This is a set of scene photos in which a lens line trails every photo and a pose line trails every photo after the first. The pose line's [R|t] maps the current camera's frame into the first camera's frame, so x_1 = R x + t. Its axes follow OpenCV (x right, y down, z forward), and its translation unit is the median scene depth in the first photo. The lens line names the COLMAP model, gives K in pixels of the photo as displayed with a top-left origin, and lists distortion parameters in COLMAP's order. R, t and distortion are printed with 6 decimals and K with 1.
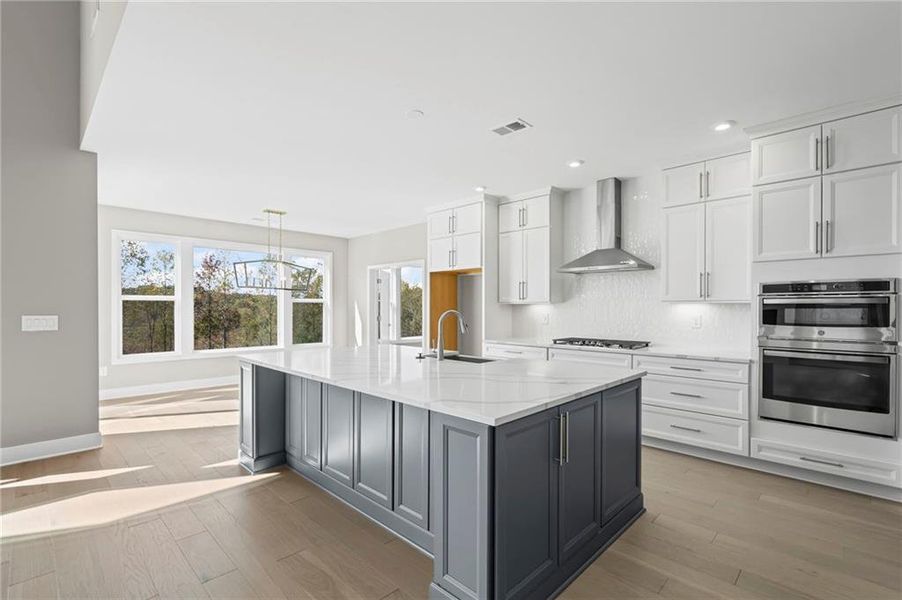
lens RADIAL K [[412.8, 0, 451.5], [0, 412.8, 305.4], [0, 0, 1]] dist [-0.001765, 0.000487]
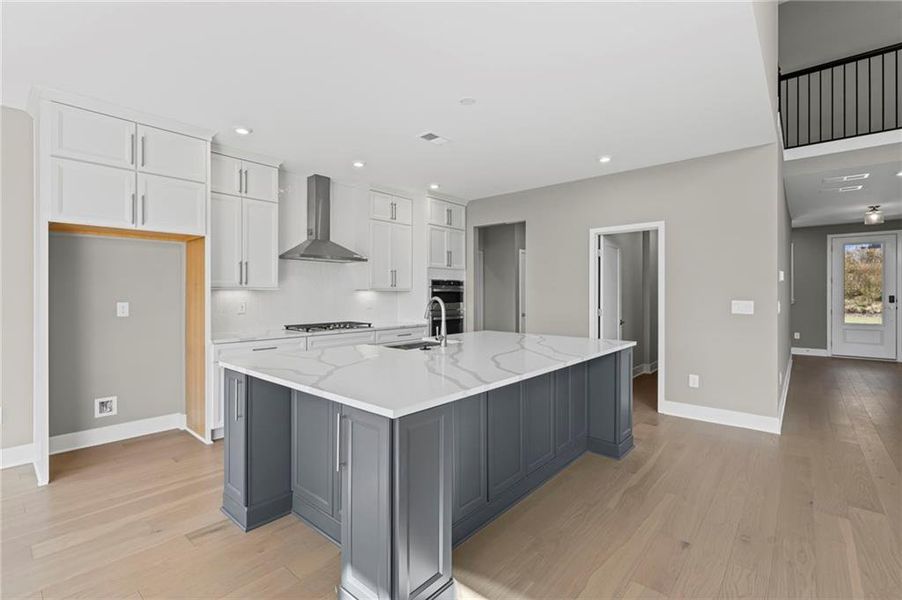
lens RADIAL K [[412.8, 0, 459.4], [0, 412.8, 294.3], [0, 0, 1]] dist [-0.001765, 0.000487]
pose [[-0.068618, -0.004033, 0.997635, -0.749449], [-0.003358, 0.999987, 0.003811, 0.000793], [-0.997637, -0.003088, -0.068630, 0.731132]]
